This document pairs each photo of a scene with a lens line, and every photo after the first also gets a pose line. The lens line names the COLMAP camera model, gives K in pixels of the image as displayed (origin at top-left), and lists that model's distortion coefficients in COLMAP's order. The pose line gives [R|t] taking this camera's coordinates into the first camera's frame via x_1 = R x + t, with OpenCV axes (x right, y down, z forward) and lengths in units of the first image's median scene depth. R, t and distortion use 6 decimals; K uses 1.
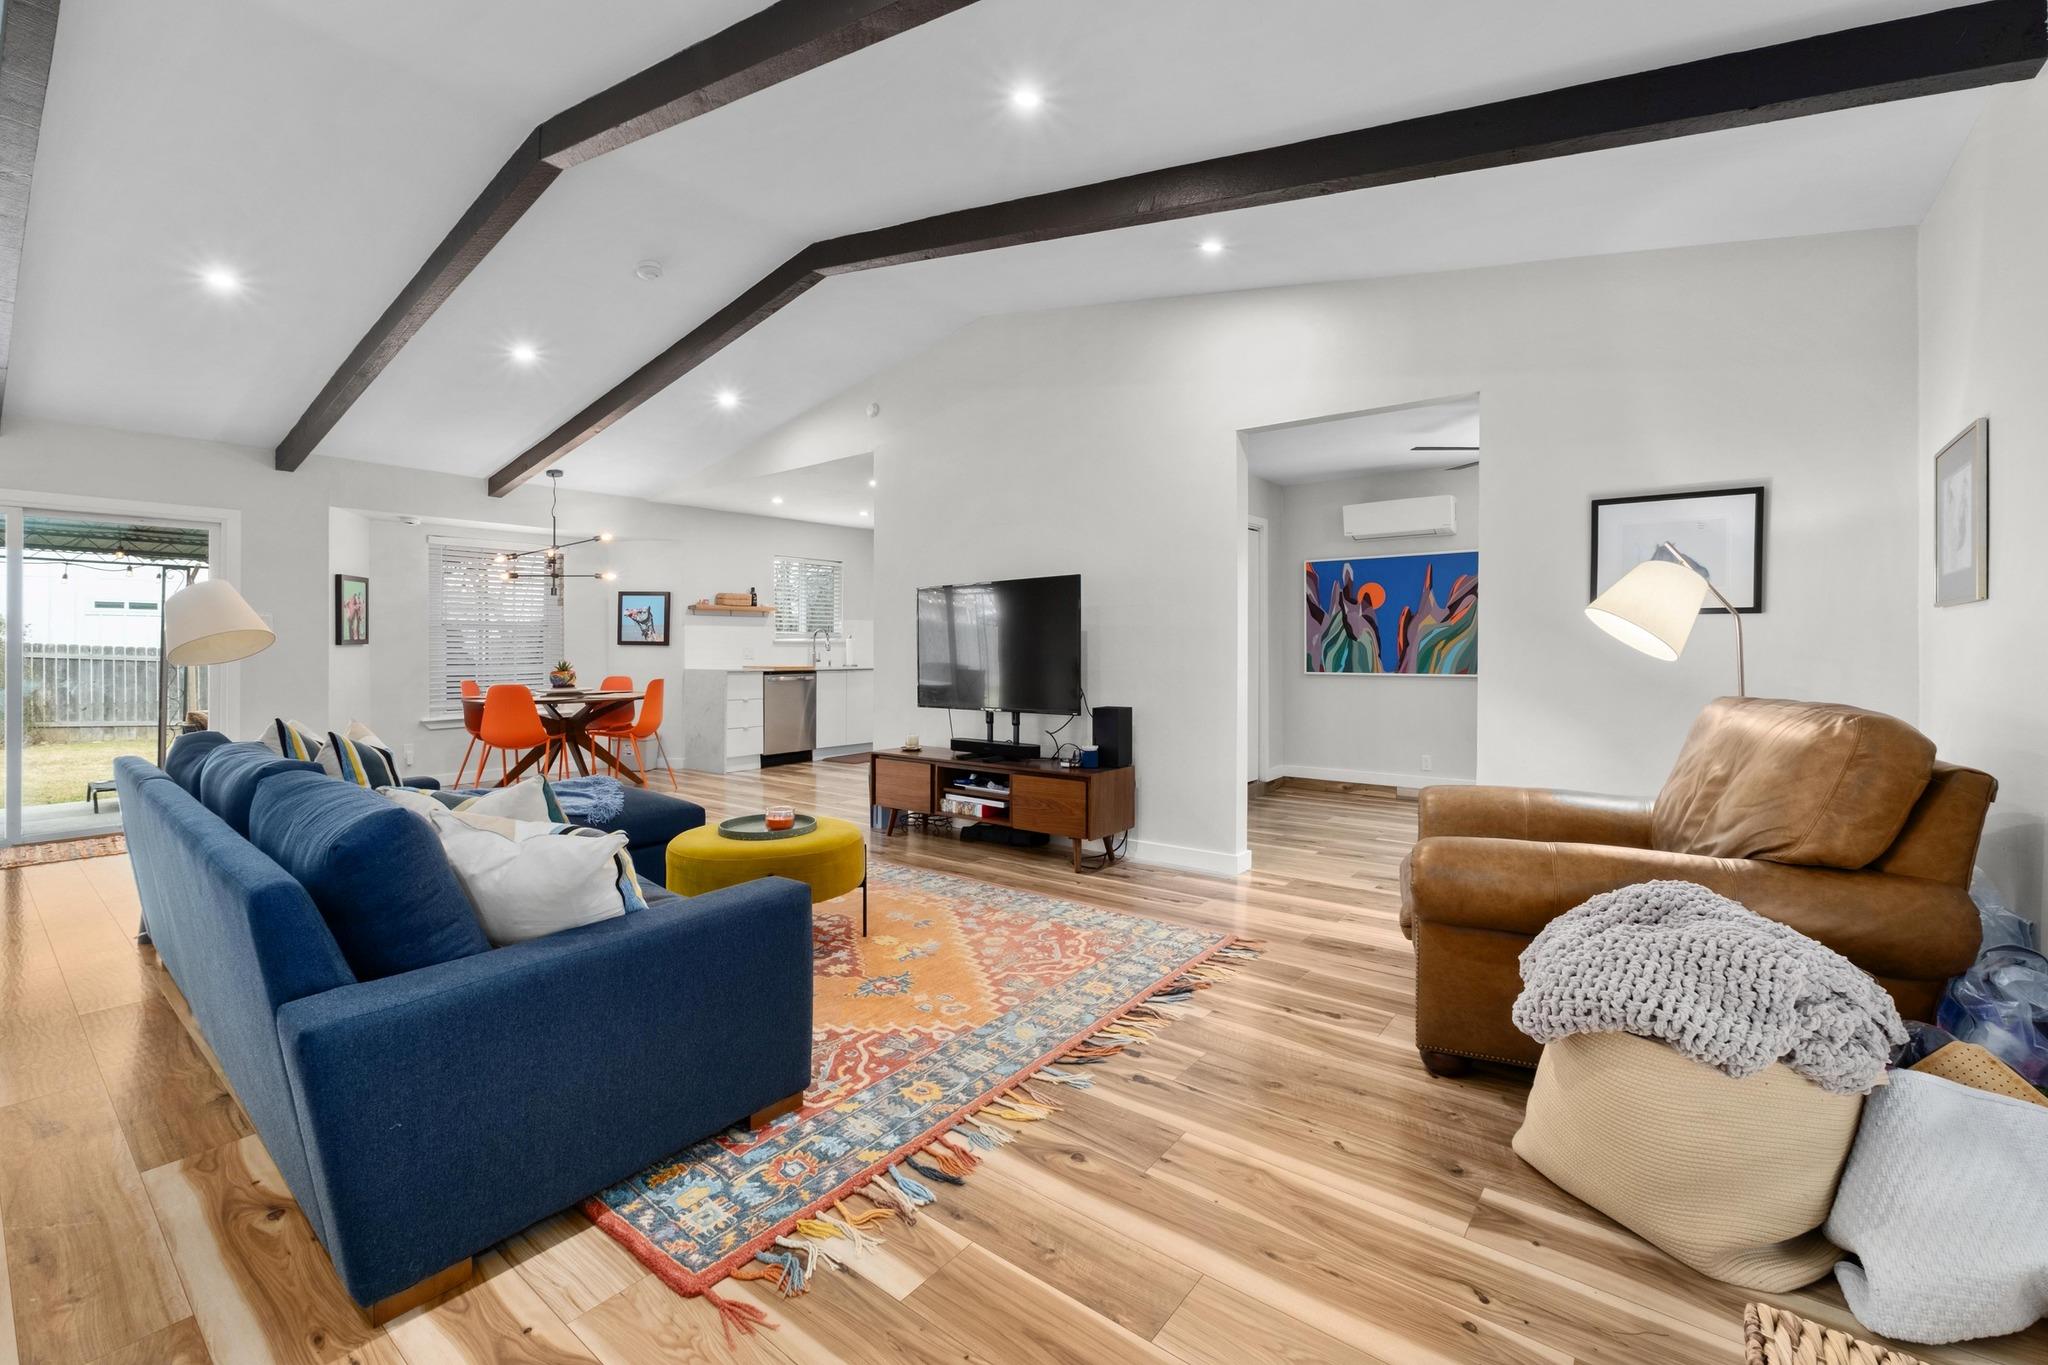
lens RADIAL K [[862.8, 0, 1034.5], [0, 862.8, 654.9], [0, 0, 1]] dist [-0.014577, 0.000159]
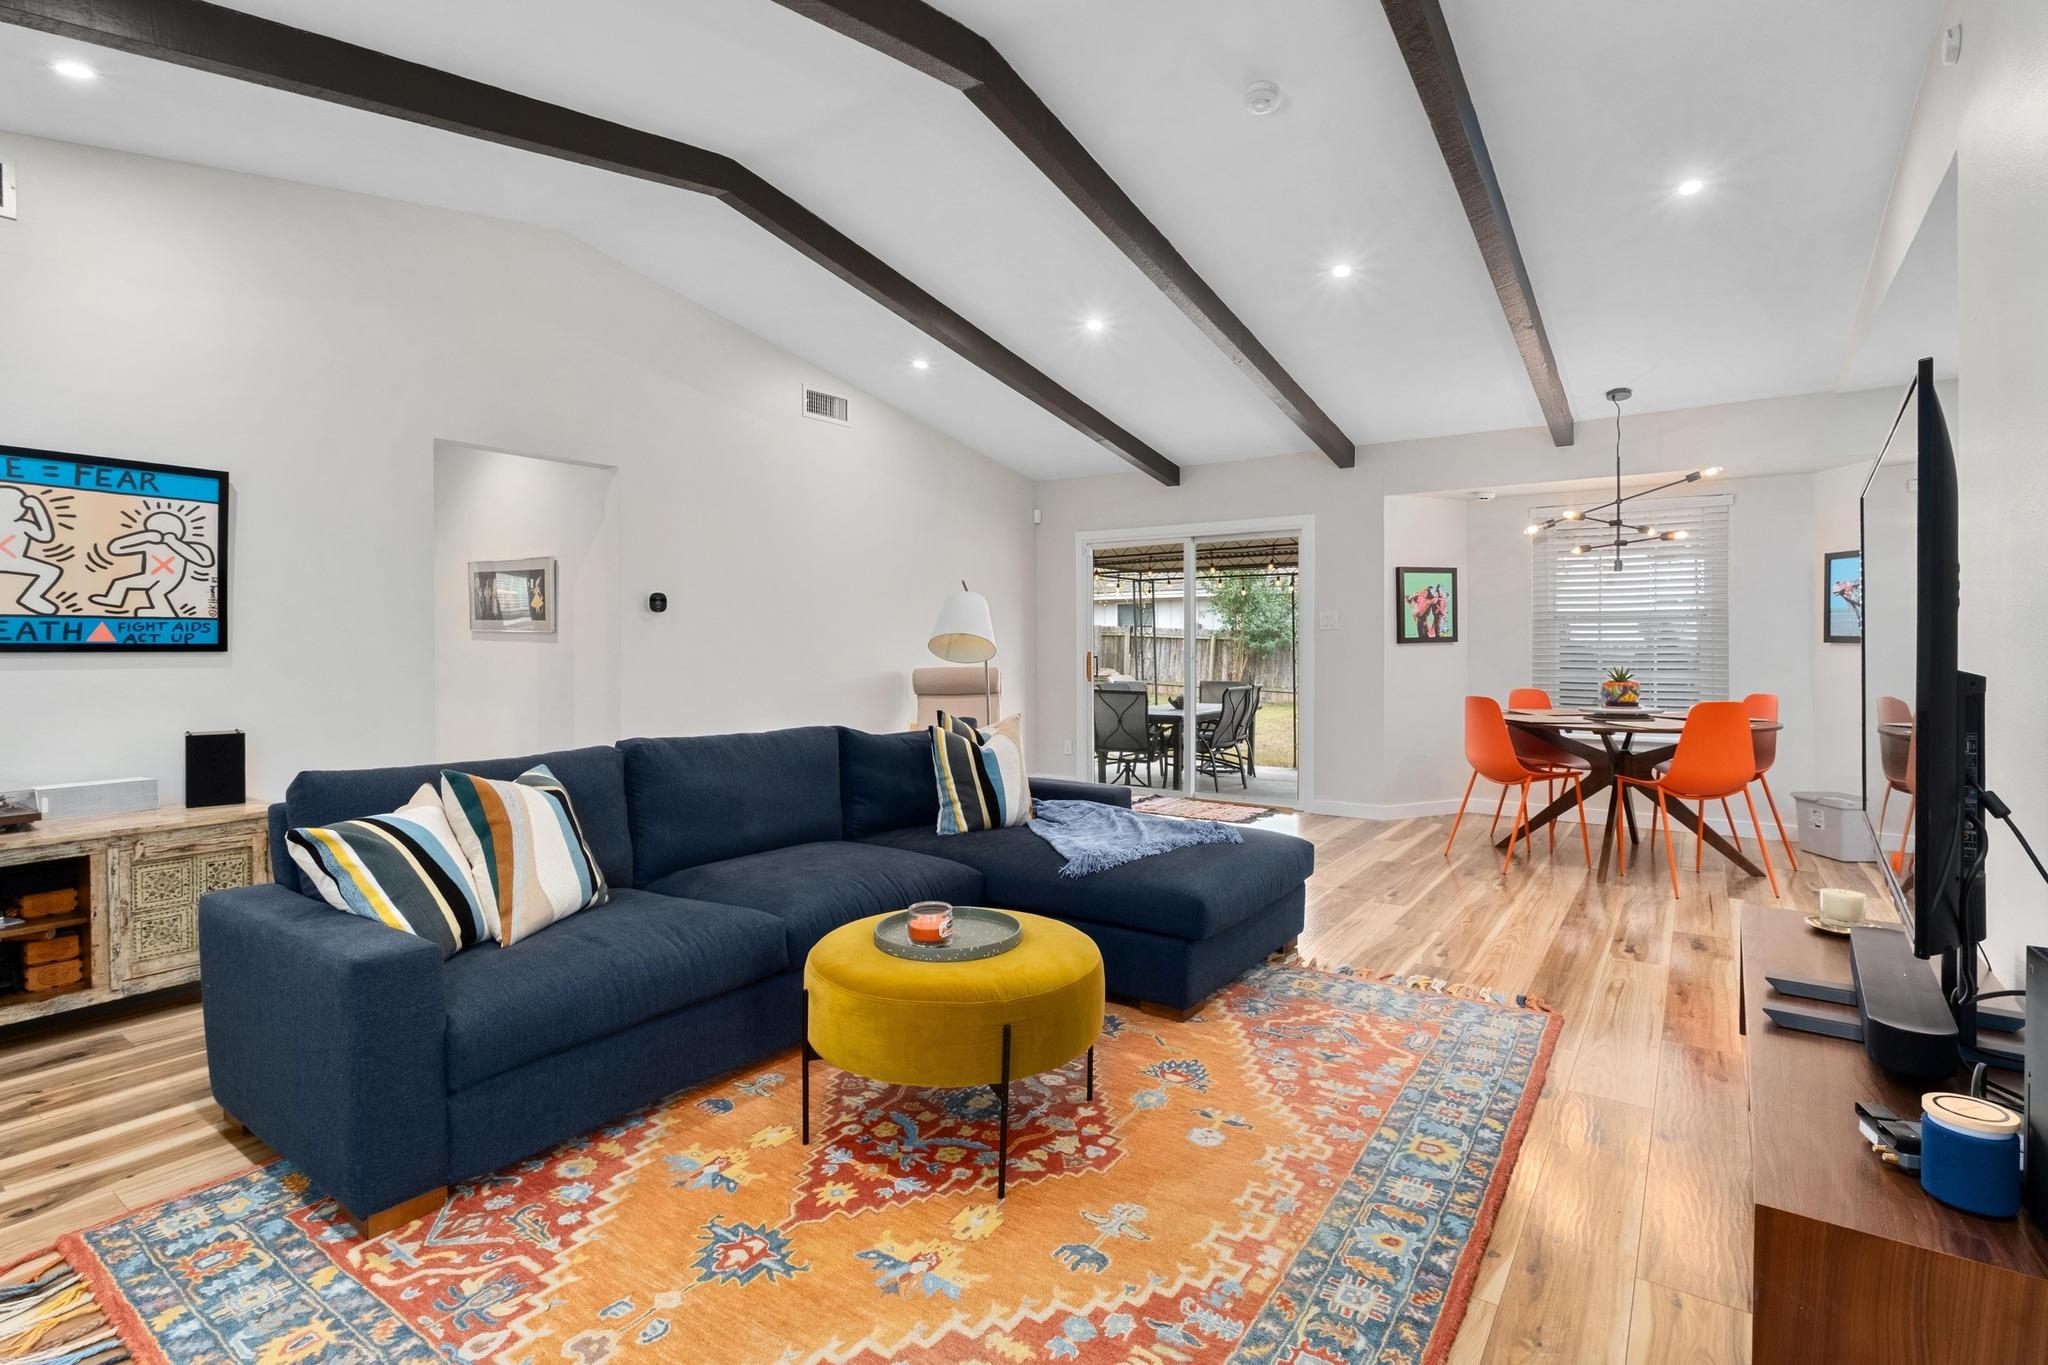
lens RADIAL K [[974.3, 0, 1026.8], [0, 974.3, 647.4], [0, 0, 1]] dist [-0.005660, 0.001188]
pose [[0.041554, 0.006470, -0.999115, 0.440743], [-0.007805, 0.999951, 0.006151, -0.020627], [0.999106, 0.007542, 0.041602, 1.071651]]
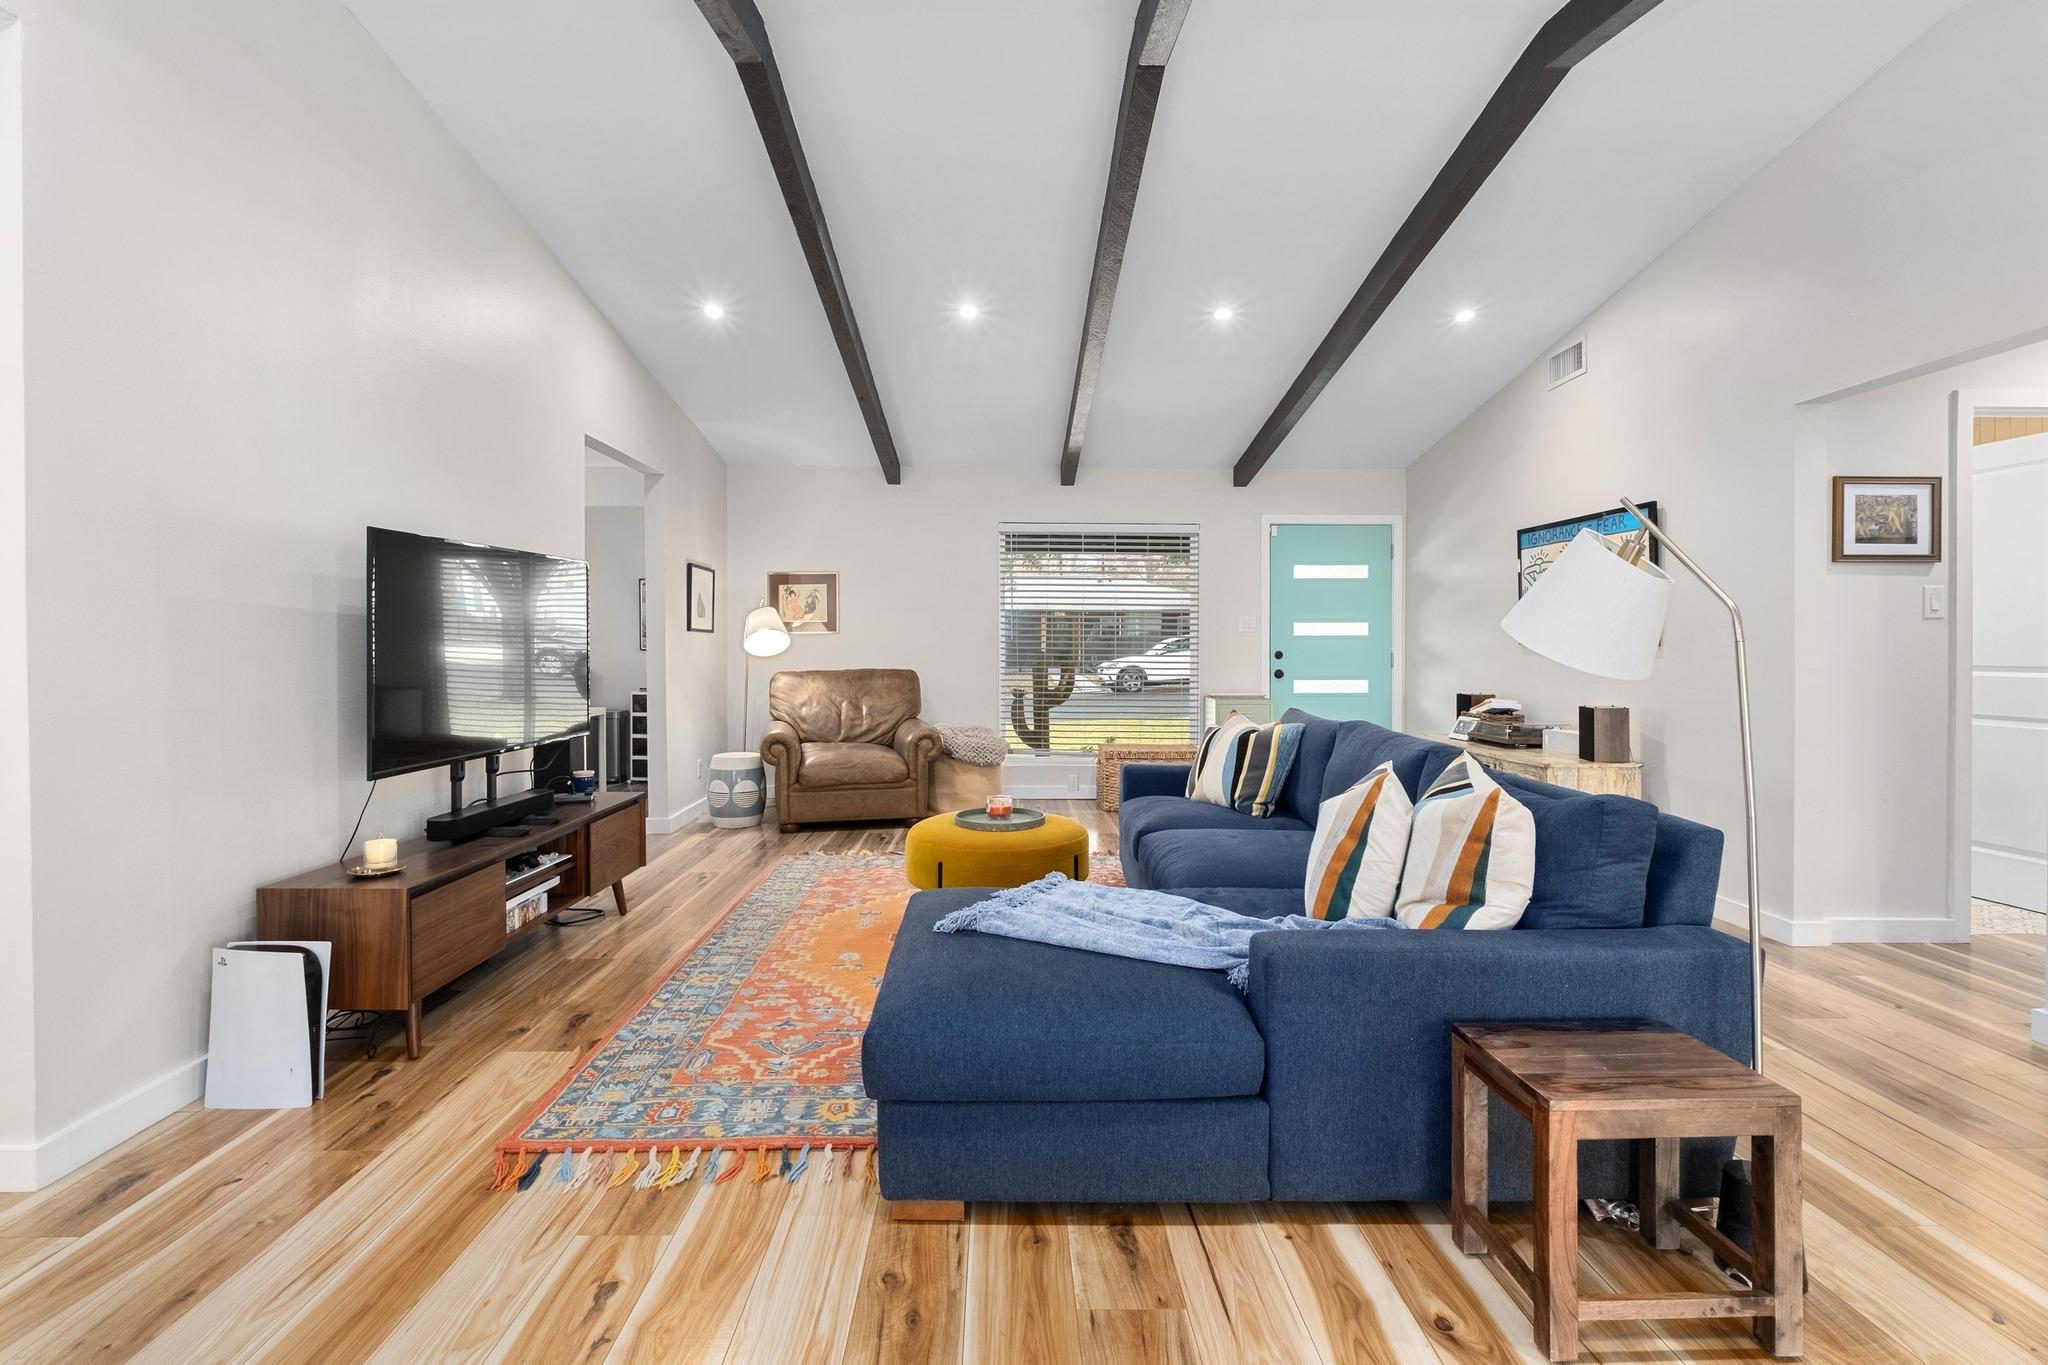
lens RADIAL K [[955.2, 0, 1030.4], [0, 955.2, 648.1], [0, 0, 1]] dist [0.002056, 0.000837]
pose [[-0.626965, 0.001087, 0.779047, -1.281207], [0.012207, 0.999890, 0.008429, -0.021179], [-0.778952, 0.014794, -0.626909, 1.770213]]
